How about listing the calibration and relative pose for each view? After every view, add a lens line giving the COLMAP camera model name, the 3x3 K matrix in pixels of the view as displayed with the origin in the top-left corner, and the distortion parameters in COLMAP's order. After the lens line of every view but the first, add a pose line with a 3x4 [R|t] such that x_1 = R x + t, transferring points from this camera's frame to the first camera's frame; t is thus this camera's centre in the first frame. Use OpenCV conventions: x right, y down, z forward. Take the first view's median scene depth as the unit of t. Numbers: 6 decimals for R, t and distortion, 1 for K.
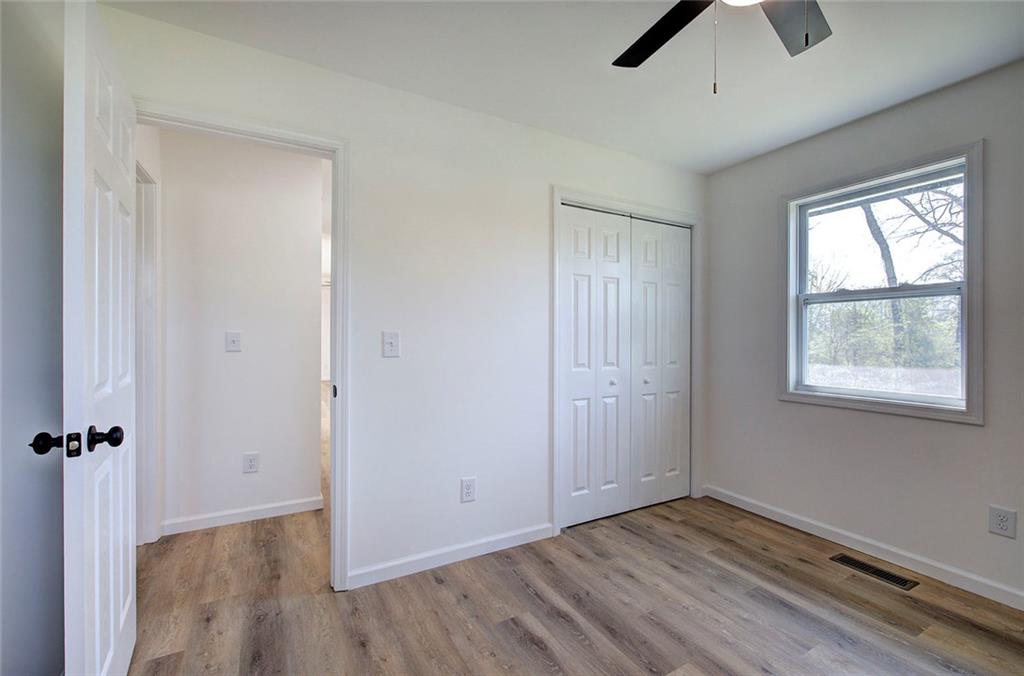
lens RADIAL K [[435.6, 0, 515.9], [0, 435.6, 334.5], [0, 0, 1]] dist [-0.005855, 0.001506]
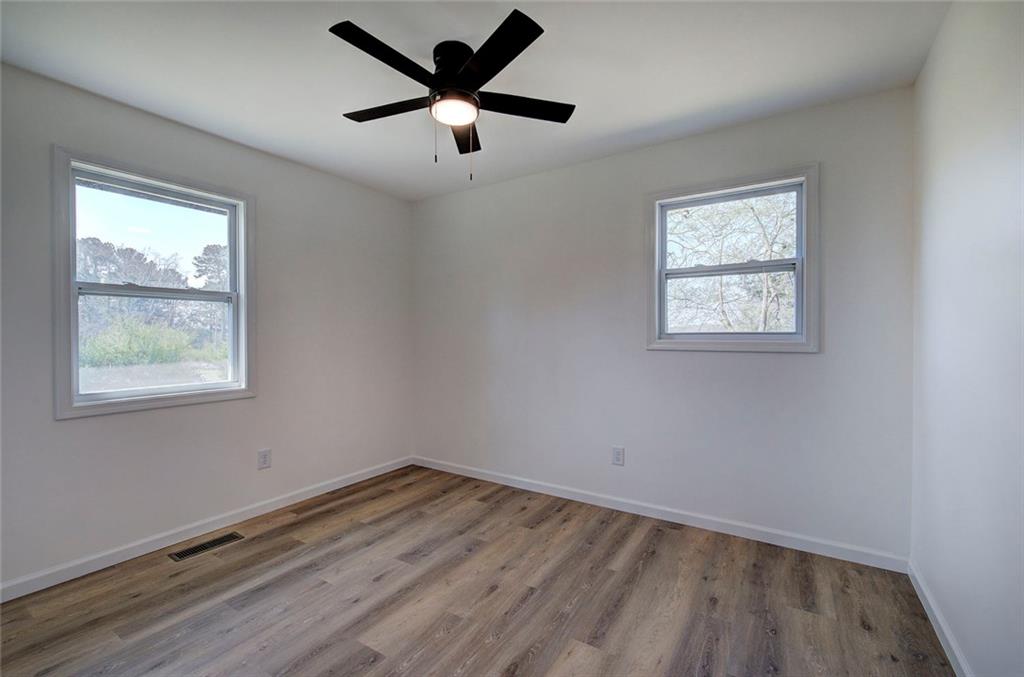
lens RADIAL K [[435.6, 0, 501.7], [0, 435.6, 342.3], [0, 0, 1]] dist [-0.005855, 0.001506]
pose [[-0.454159, -0.010629, 0.890857, -0.505102], [0.001355, 0.999919, 0.012621, 0.012370], [-0.890920, 0.006939, -0.454108, 0.839885]]
